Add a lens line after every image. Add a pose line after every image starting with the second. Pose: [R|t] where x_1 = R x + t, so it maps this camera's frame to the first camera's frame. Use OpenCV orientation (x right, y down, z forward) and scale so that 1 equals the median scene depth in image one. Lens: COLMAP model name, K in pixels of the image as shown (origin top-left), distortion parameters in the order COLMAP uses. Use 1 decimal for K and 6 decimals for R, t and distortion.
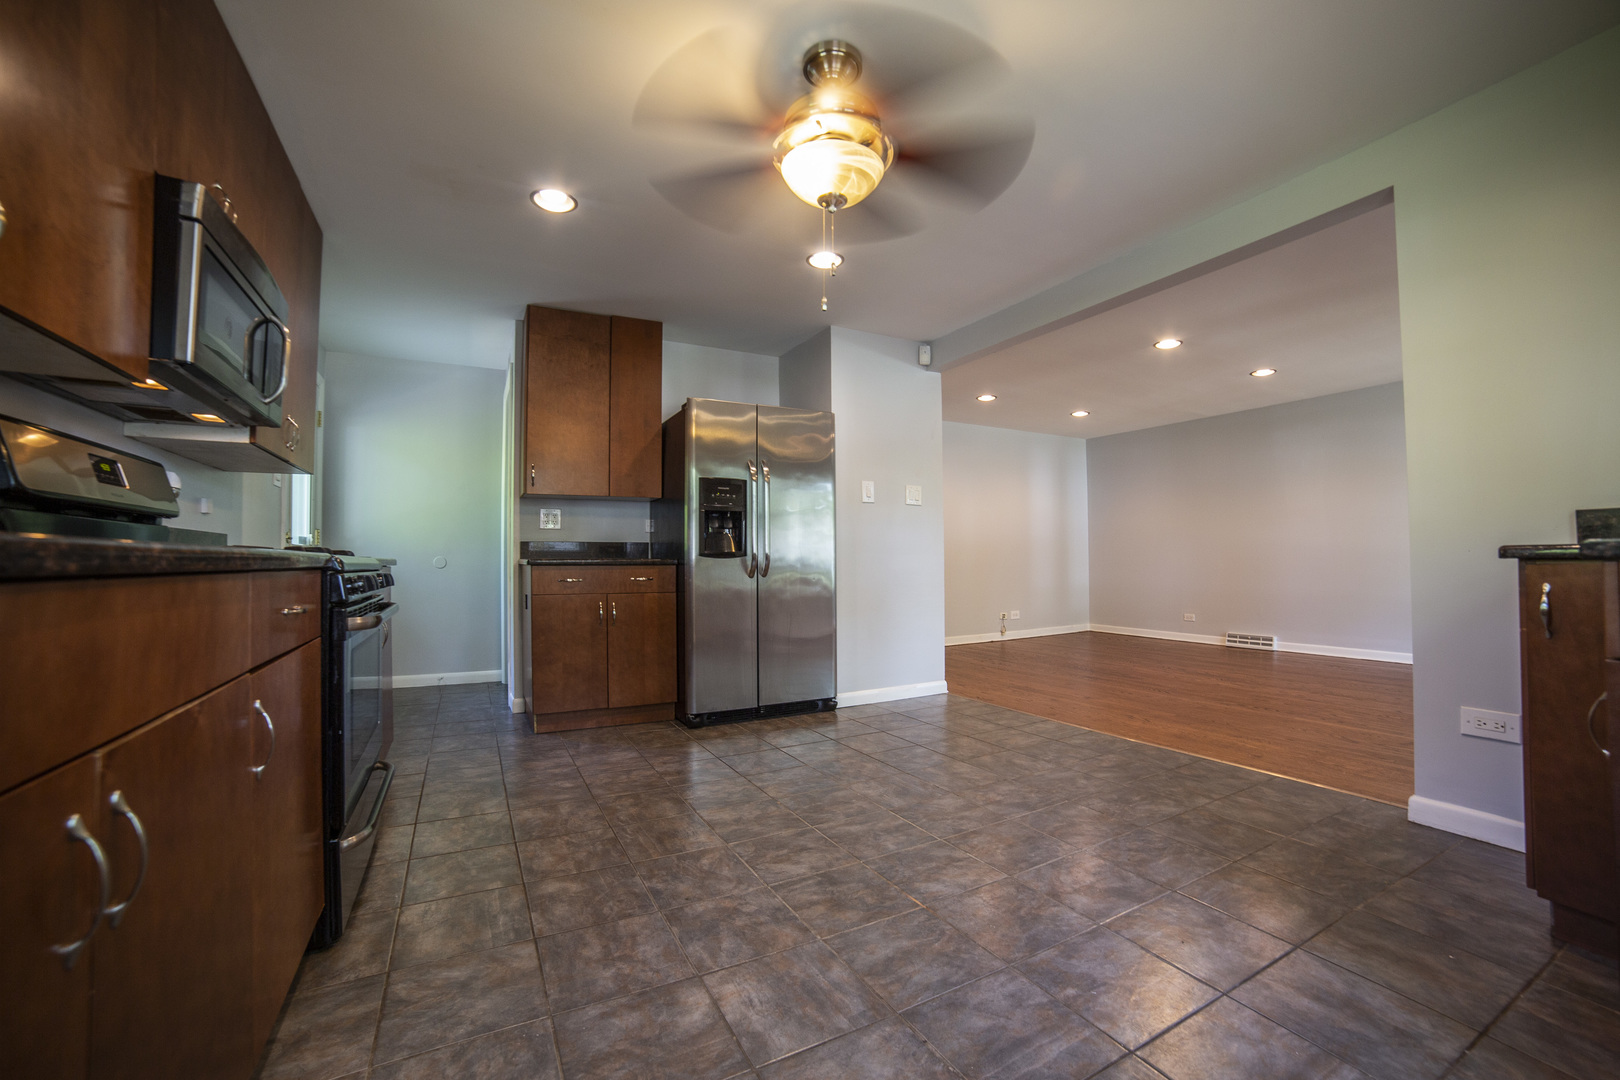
lens RADIAL K [[658.3, 0, 811.4], [0, 658.3, 546.0], [0, 0, 1]] dist [-0.109092, 0.035527]
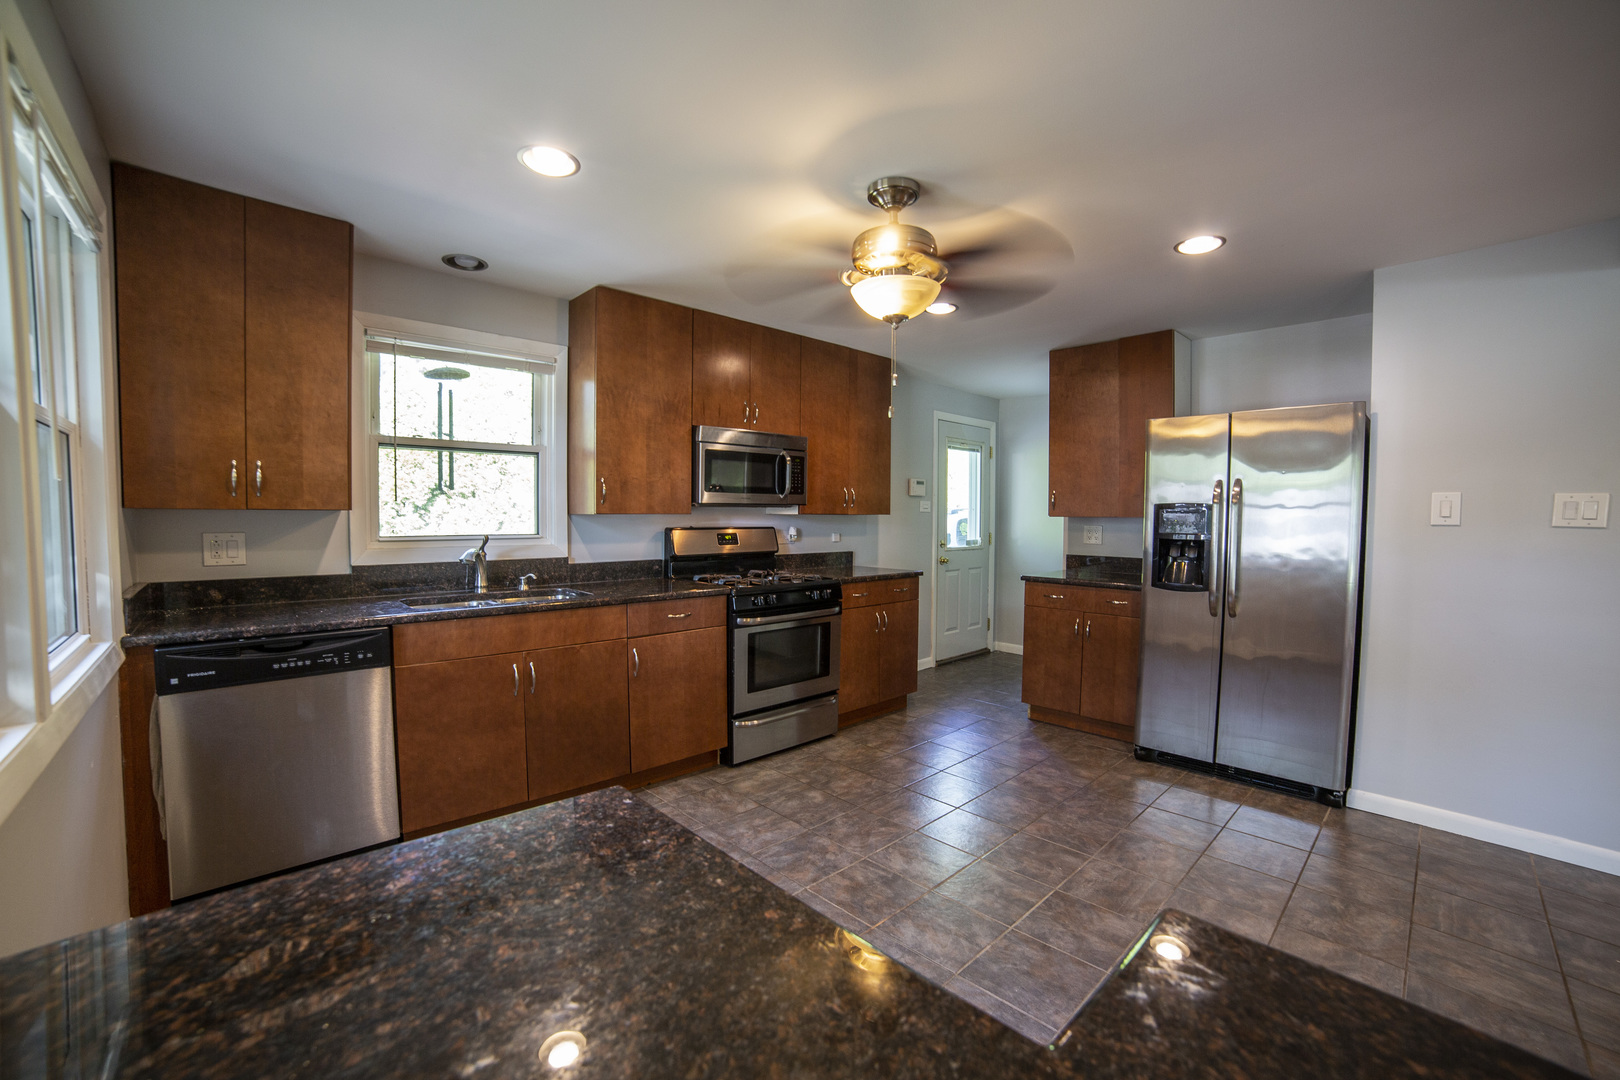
lens RADIAL K [[658.3, 0, 811.4], [0, 658.3, 546.0], [0, 0, 1]] dist [-0.109092, 0.035527]
pose [[0.260937, 0.054748, -0.963802, 0.912008], [0.015231, 0.998033, 0.060816, -0.166001], [0.965236, -0.030549, 0.259590, 0.428934]]
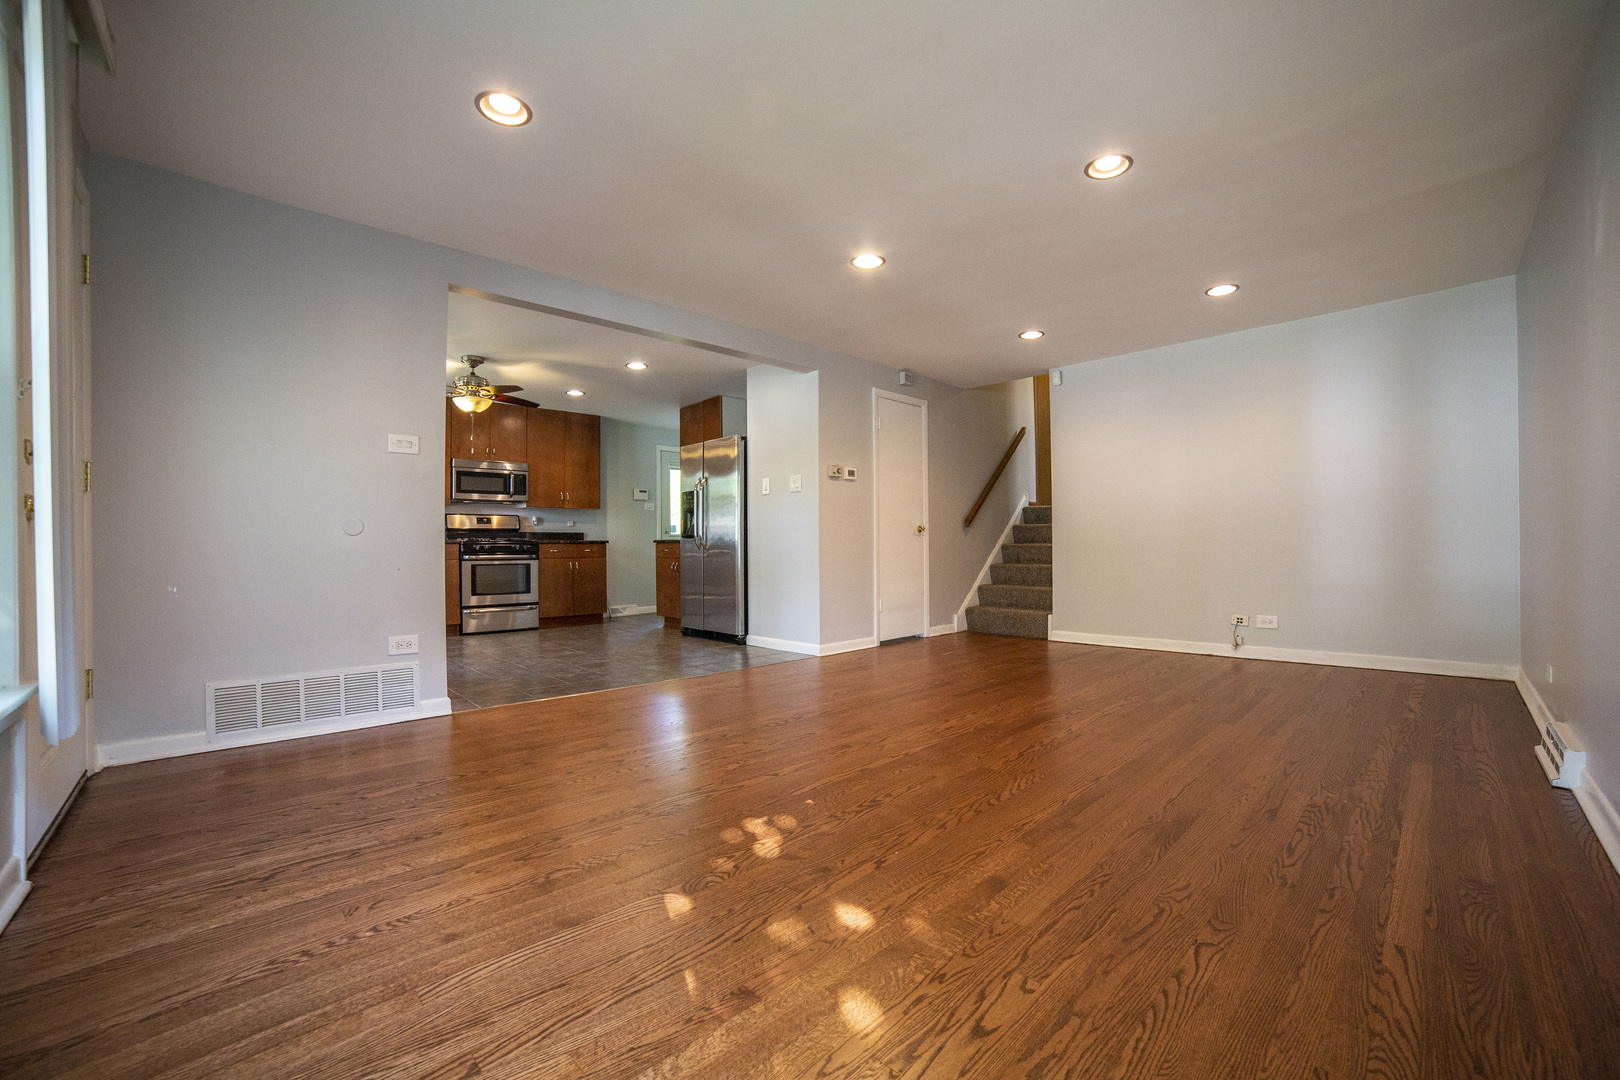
lens RADIAL K [[658.3, 0, 811.4], [0, 658.3, 546.0], [0, 0, 1]] dist [-0.109092, 0.035527]
pose [[0.268221, 0.004266, -0.963348, 2.486687], [0.028831, 0.999507, 0.012454, 0.039695], [0.962926, -0.031114, 0.267965, 1.321143]]
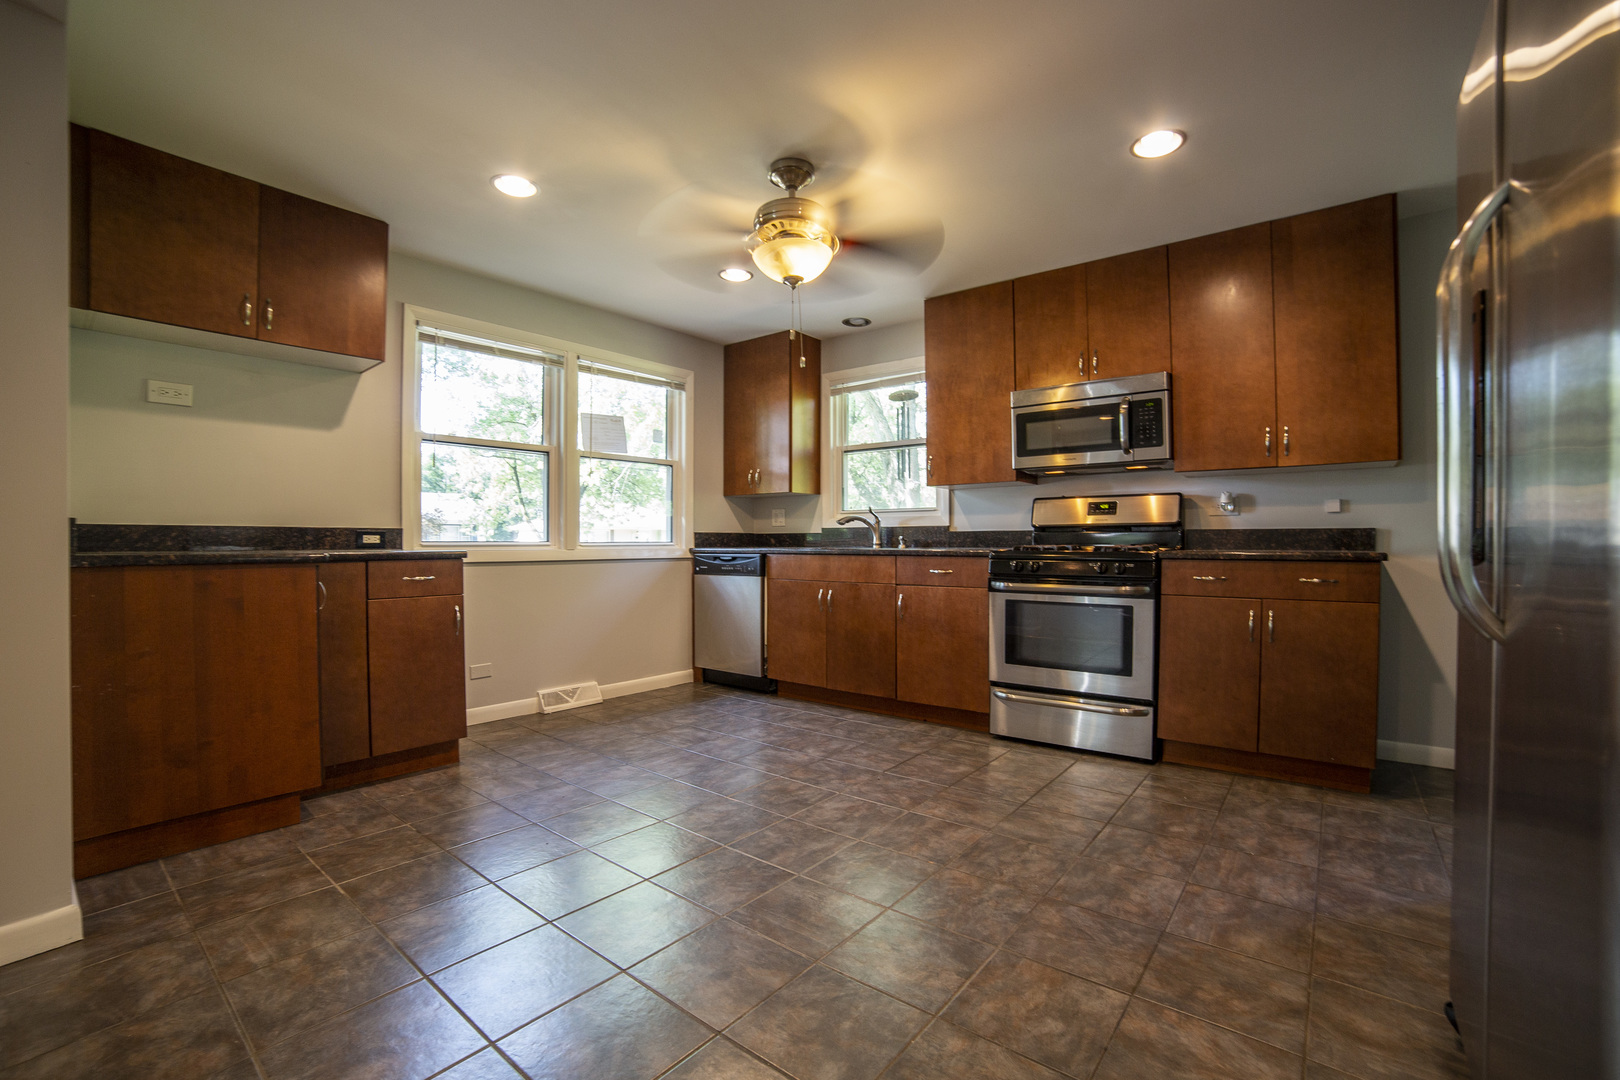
lens RADIAL K [[658.3, 0, 811.4], [0, 658.3, 546.0], [0, 0, 1]] dist [-0.109092, 0.035527]
pose [[-0.917446, 0.008627, -0.397768, 0.413535], [0.016049, 0.999754, -0.015333, 0.013660], [0.397537, -0.020450, -0.917358, 1.740350]]
